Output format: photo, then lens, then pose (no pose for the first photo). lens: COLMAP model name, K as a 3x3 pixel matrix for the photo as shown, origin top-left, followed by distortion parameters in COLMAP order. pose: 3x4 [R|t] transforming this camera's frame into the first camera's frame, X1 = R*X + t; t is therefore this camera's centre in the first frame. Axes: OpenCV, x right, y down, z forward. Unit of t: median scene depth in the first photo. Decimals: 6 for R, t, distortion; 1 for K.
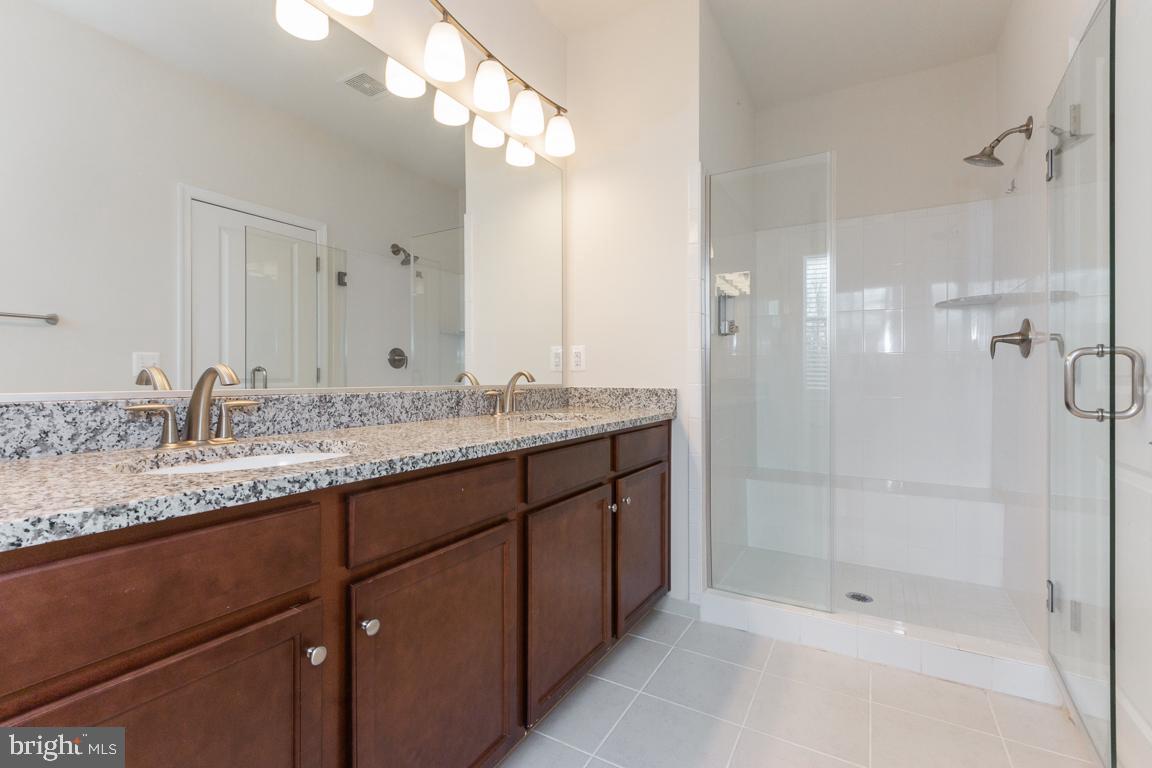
lens RADIAL K [[521.6, 0, 584.9], [0, 521.6, 378.2], [0, 0, 1]] dist [0.001948, 0.000265]
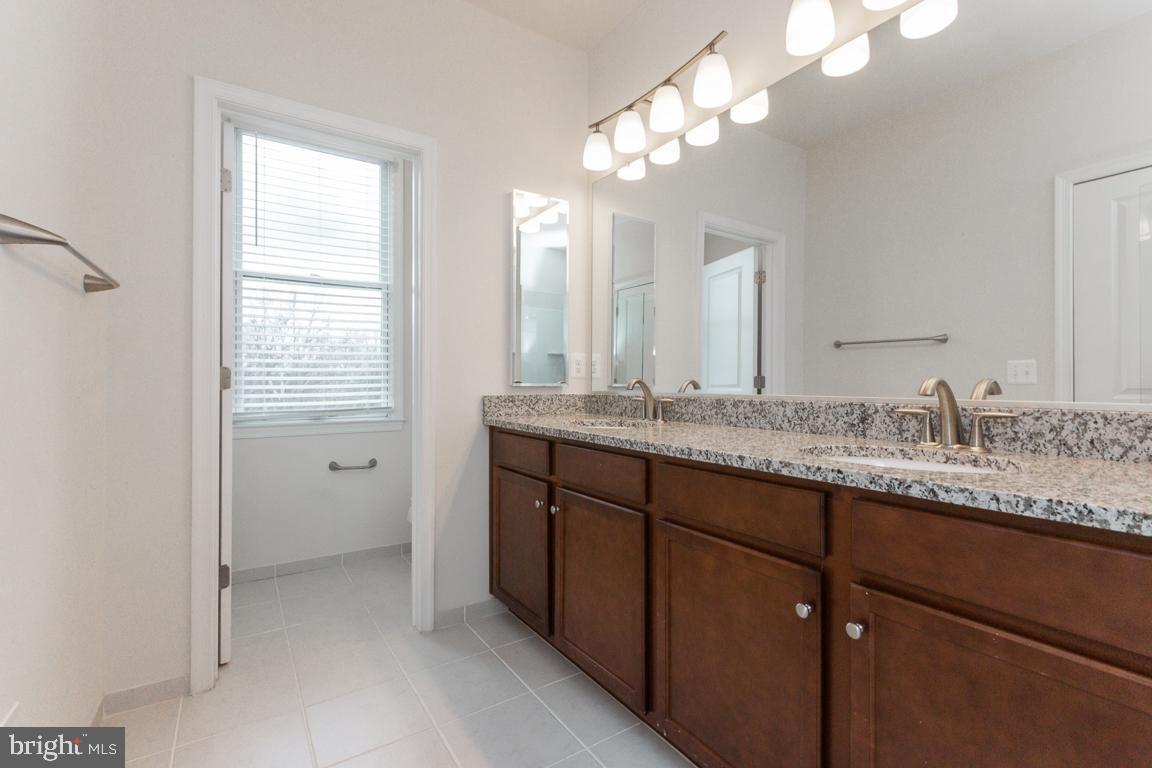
lens RADIAL K [[521.6, 0, 584.9], [0, 521.6, 378.2], [0, 0, 1]] dist [0.001948, 0.000265]
pose [[-0.438283, -0.010381, -0.898777, 0.784038], [-0.005169, 0.999946, -0.009028, -0.007087], [0.898822, 0.000689, -0.438313, 1.168979]]
